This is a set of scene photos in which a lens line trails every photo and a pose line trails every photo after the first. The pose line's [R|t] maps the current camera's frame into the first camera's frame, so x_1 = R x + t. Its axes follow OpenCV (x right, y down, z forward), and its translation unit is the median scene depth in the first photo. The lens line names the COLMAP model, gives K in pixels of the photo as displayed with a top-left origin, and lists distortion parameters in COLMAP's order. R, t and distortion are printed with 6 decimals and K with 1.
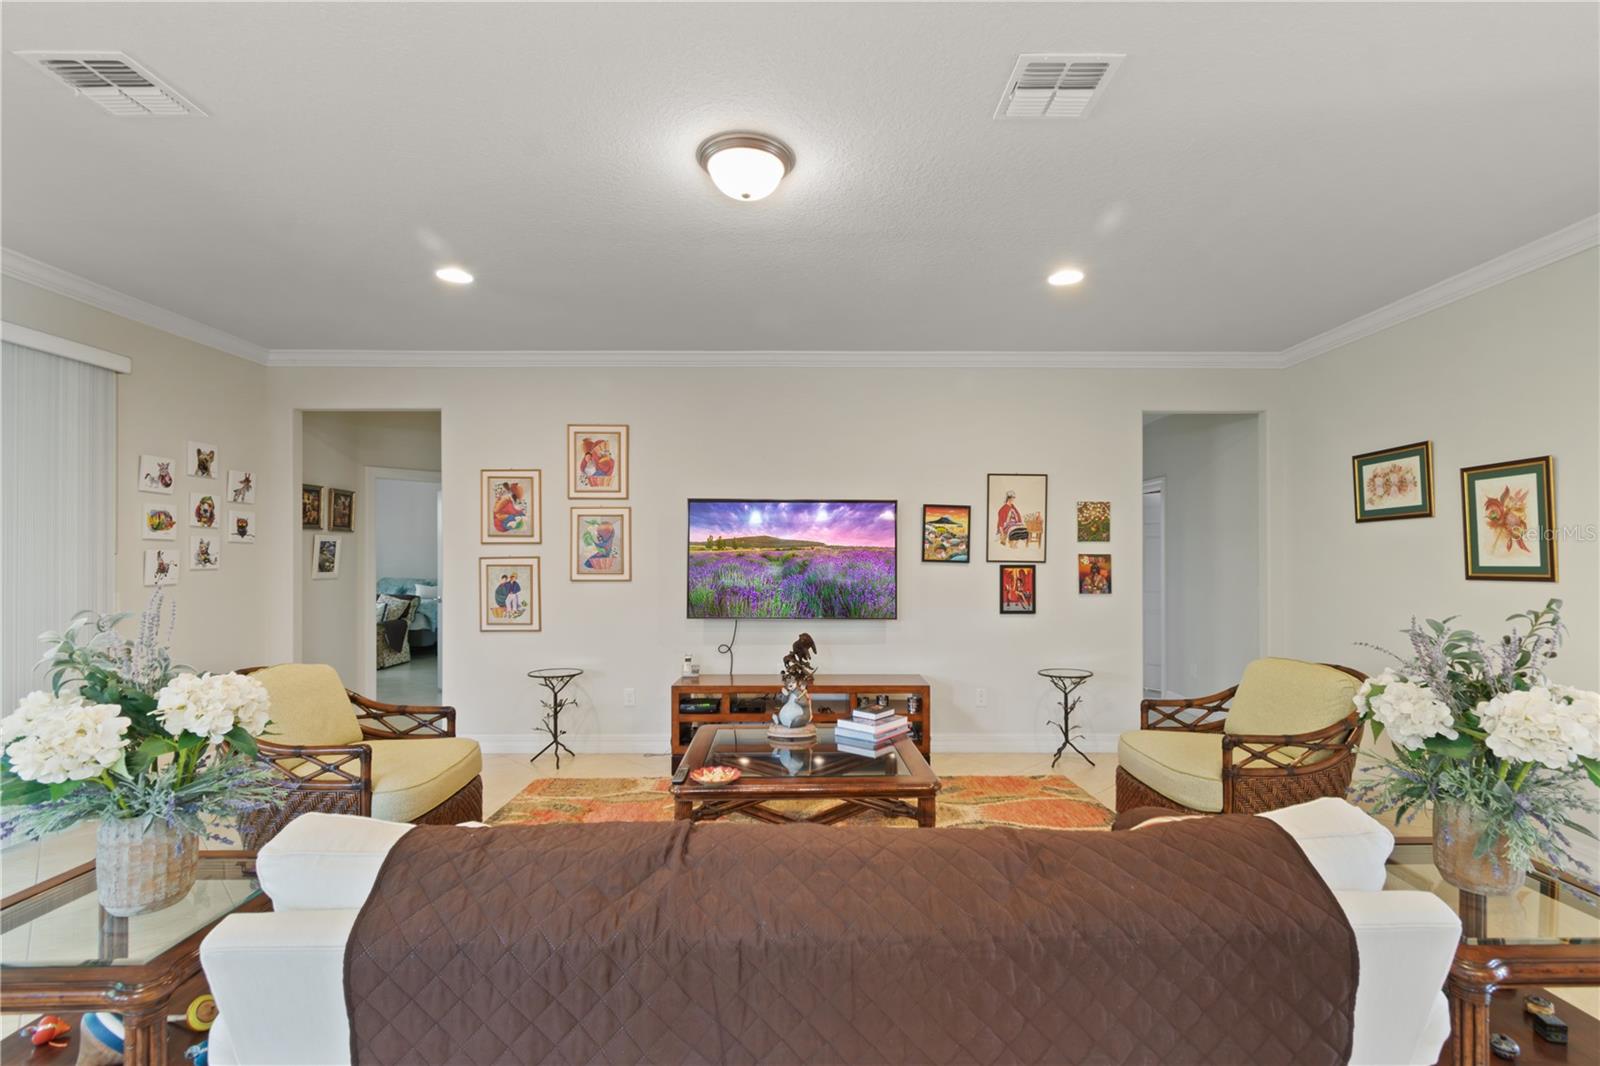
lens RADIAL K [[732.7, 0, 811.4], [0, 732.7, 556.6], [0, 0, 1]] dist [0.007184, -0.000465]
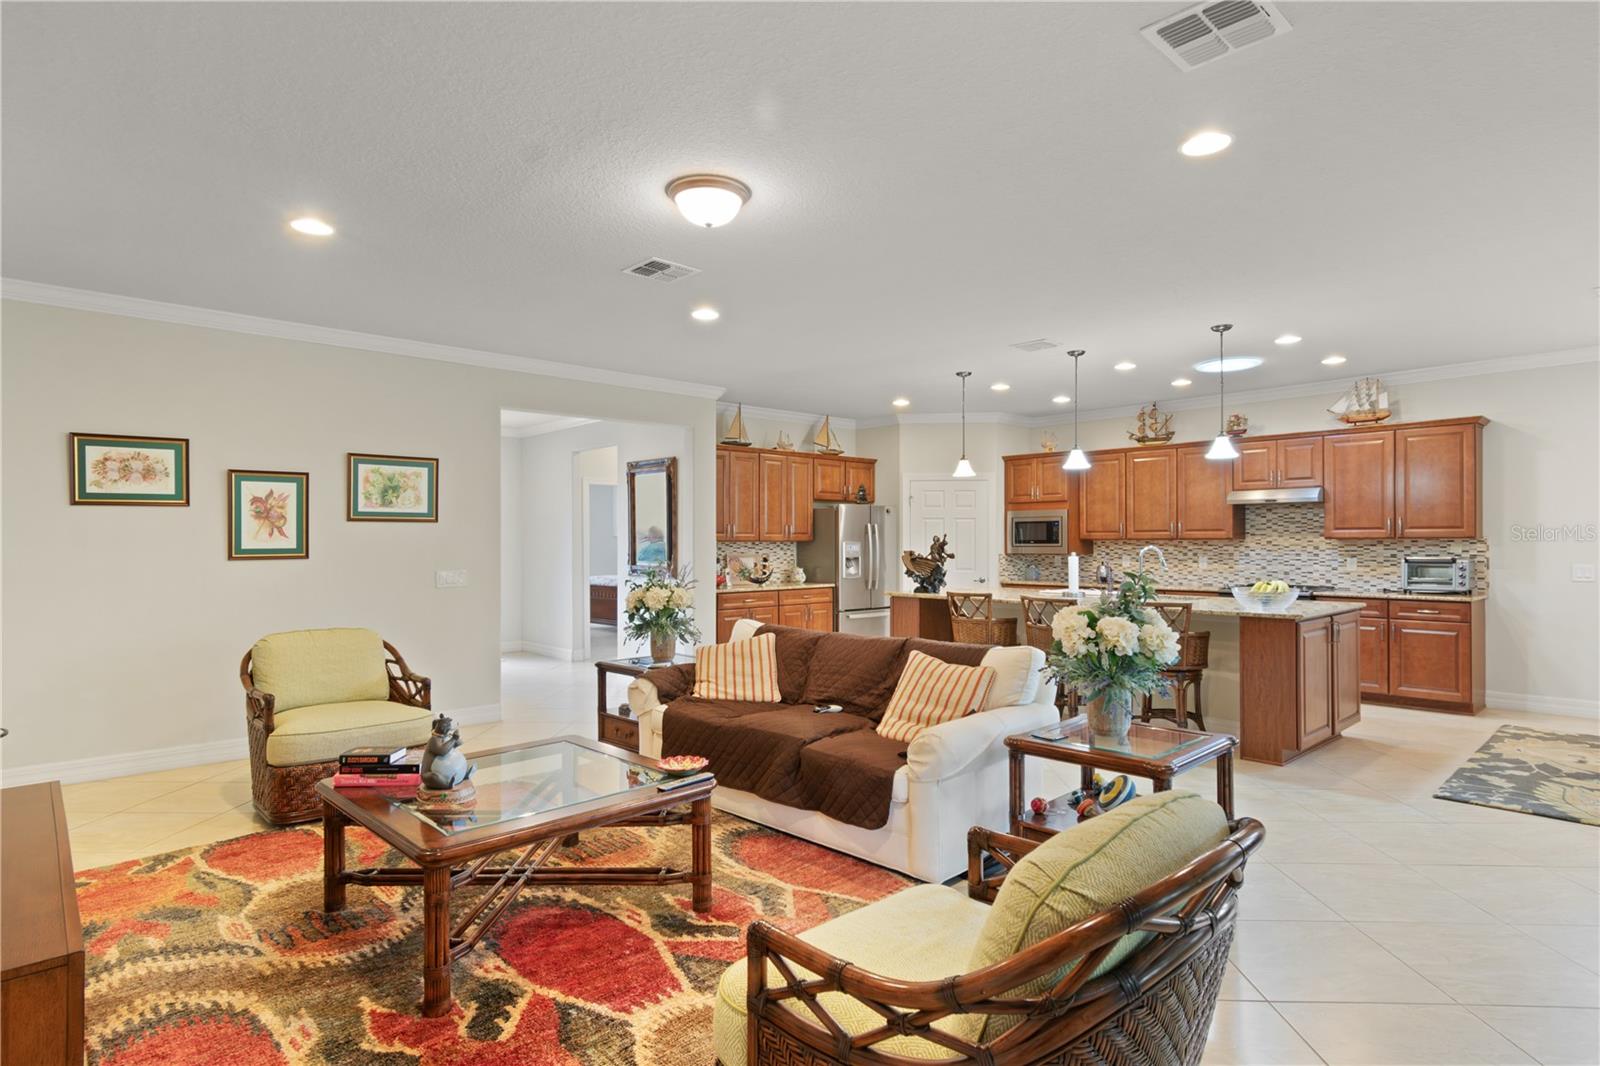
lens RADIAL K [[844.4, 0, 801.0], [0, 844.4, 540.6], [0, 0, 1]] dist [0.009907, -0.004011]
pose [[-0.668362, 0.005469, 0.743816, -0.590419], [0.001840, 0.999982, -0.005698, 0.006679], [-0.743834, -0.002440, -0.668360, 0.903537]]
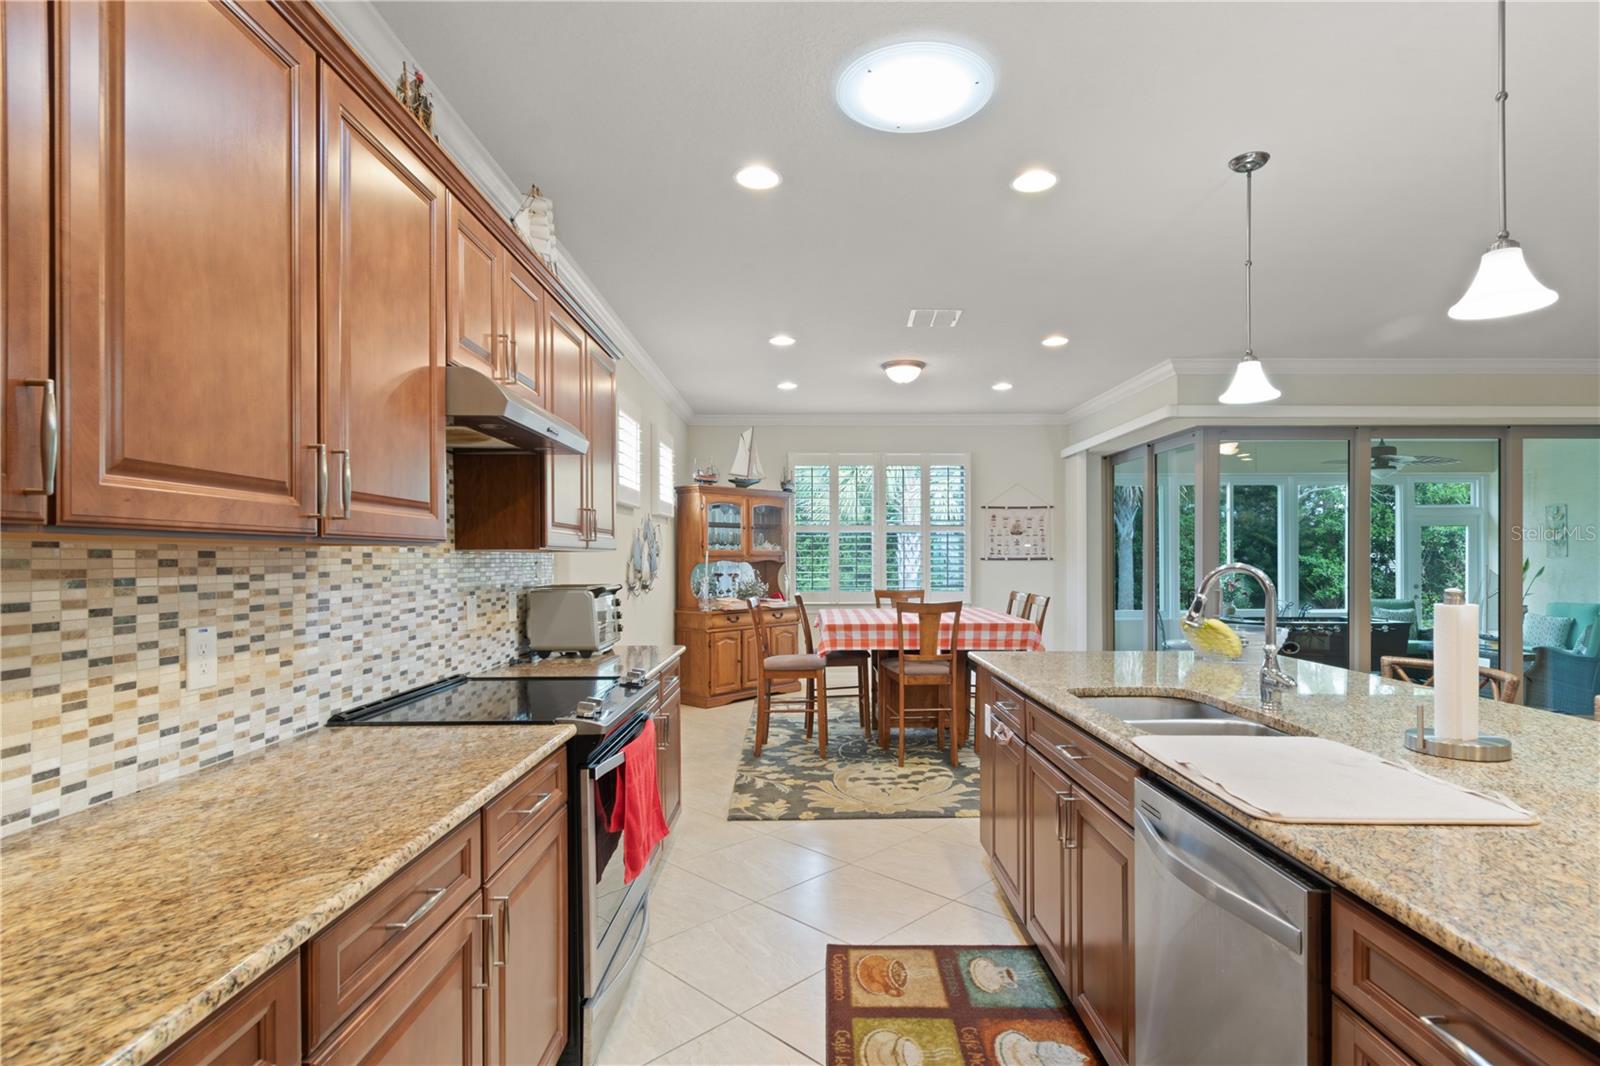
lens RADIAL K [[780.3, 0, 793.5], [0, 780.3, 563.4], [0, 0, 1]] dist [0.005683, 0.001304]
pose [[-0.038633, 0.007146, -0.999228, 0.415653], [0.004477, 0.999966, 0.006978, 0.003819], [0.999243, -0.004204, -0.038664, -0.550270]]
